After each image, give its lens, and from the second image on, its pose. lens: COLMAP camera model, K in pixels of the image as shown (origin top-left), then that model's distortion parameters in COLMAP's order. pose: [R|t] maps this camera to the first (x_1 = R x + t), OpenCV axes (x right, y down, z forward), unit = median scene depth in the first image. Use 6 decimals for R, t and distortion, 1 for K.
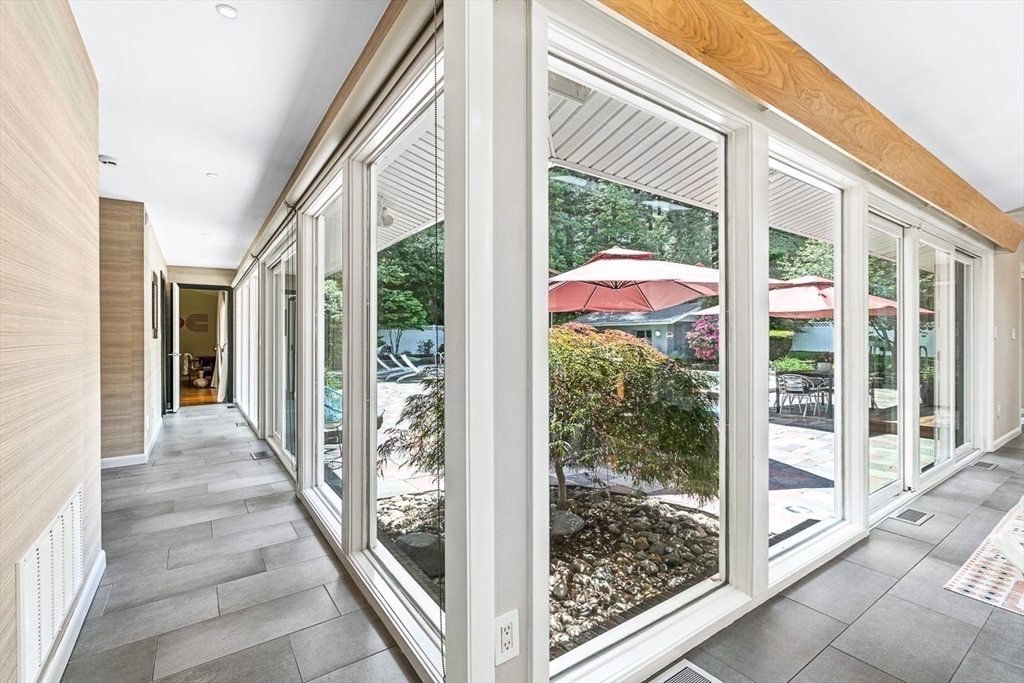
lens RADIAL K [[455.8, 0, 512.7], [0, 455.8, 341.2], [0, 0, 1]] dist [0.000965, 0.000888]
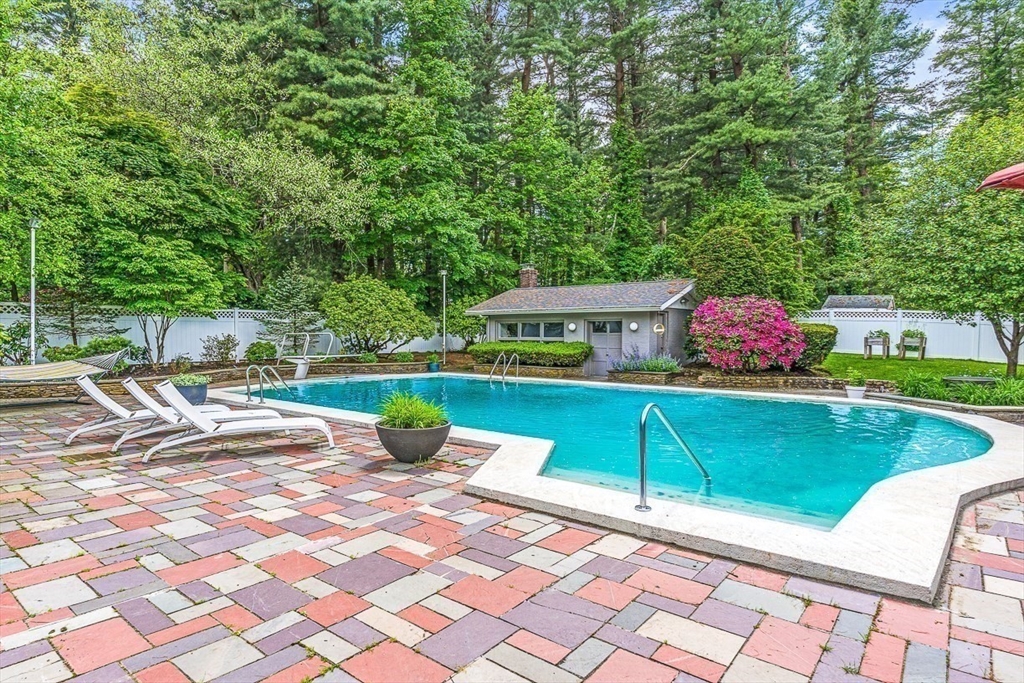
lens RADIAL K [[571.4, 0, 508.9], [0, 571.4, 346.7], [0, 0, 1]] dist [0.001261, -0.000677]
pose [[0.959618, -0.006465, 0.281232, -0.072656], [-0.000246, 0.999716, 0.023824, -0.008325], [-0.281306, -0.022931, 0.959344, 0.344527]]
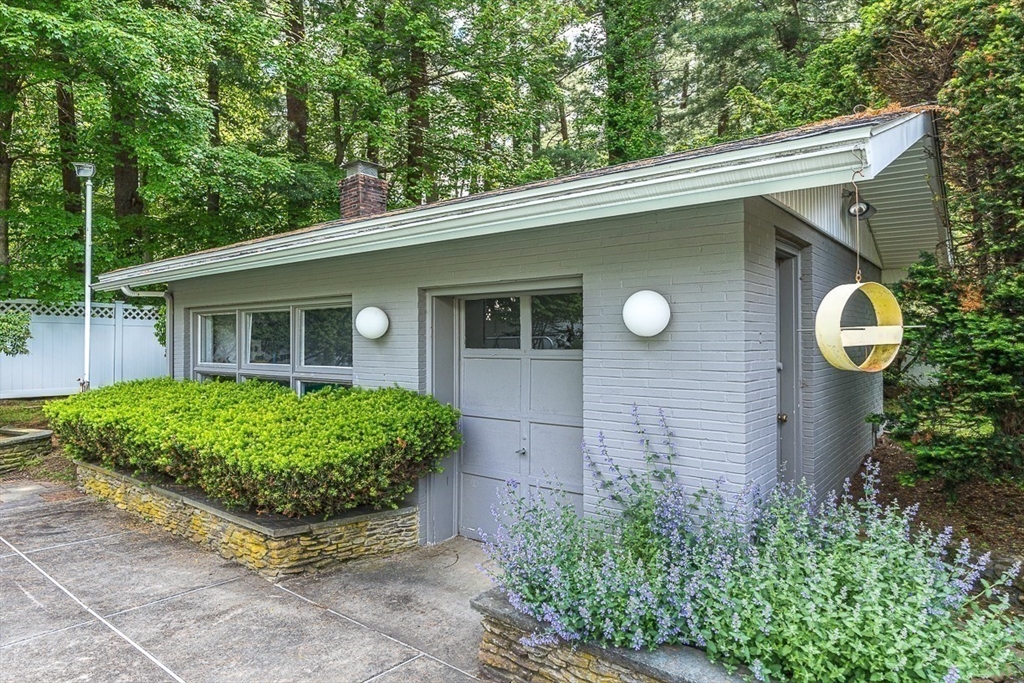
lens RADIAL K [[609.8, 0, 509.9], [0, 609.8, 337.9], [0, 0, 1]] dist [-0.000403, 0.000168]
pose [[0.957735, -0.005754, 0.287595, 0.283172], [0.007139, 0.999967, -0.003766, -0.011548], [-0.287564, 0.005660, 0.957745, 1.000167]]
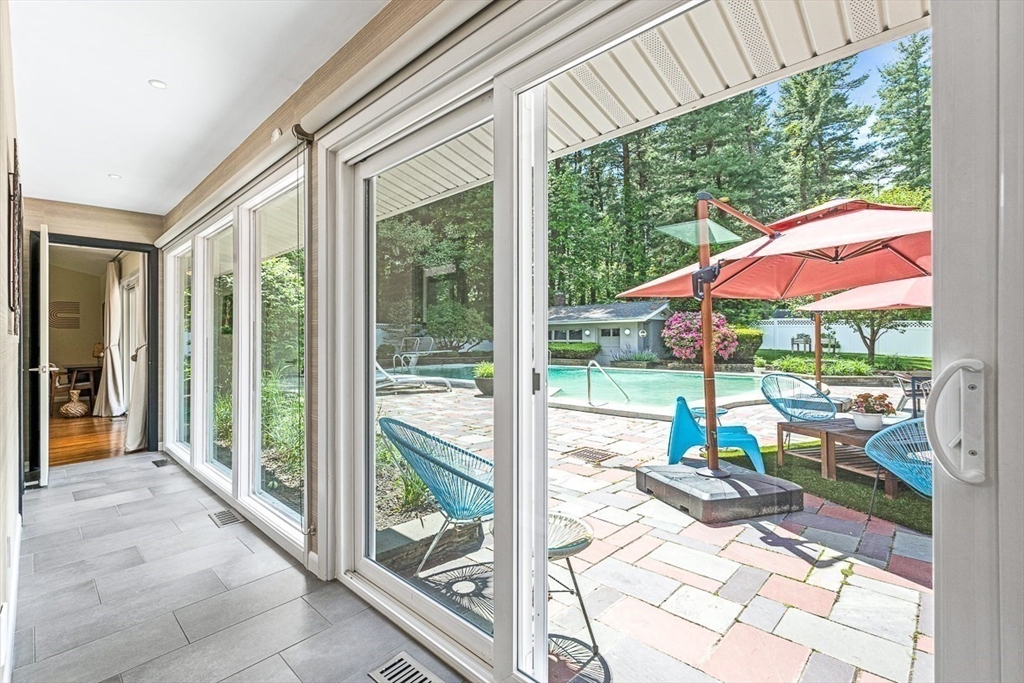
lens RADIAL K [[455.8, 0, 514.0], [0, 455.8, 338.8], [0, 0, 1]] dist [0.000965, 0.000888]
pose [[0.979435, -0.004799, 0.201702, -0.116484], [0.005708, 0.999976, -0.003923, 0.000074], [-0.201678, 0.004993, 0.979439, 0.140395]]
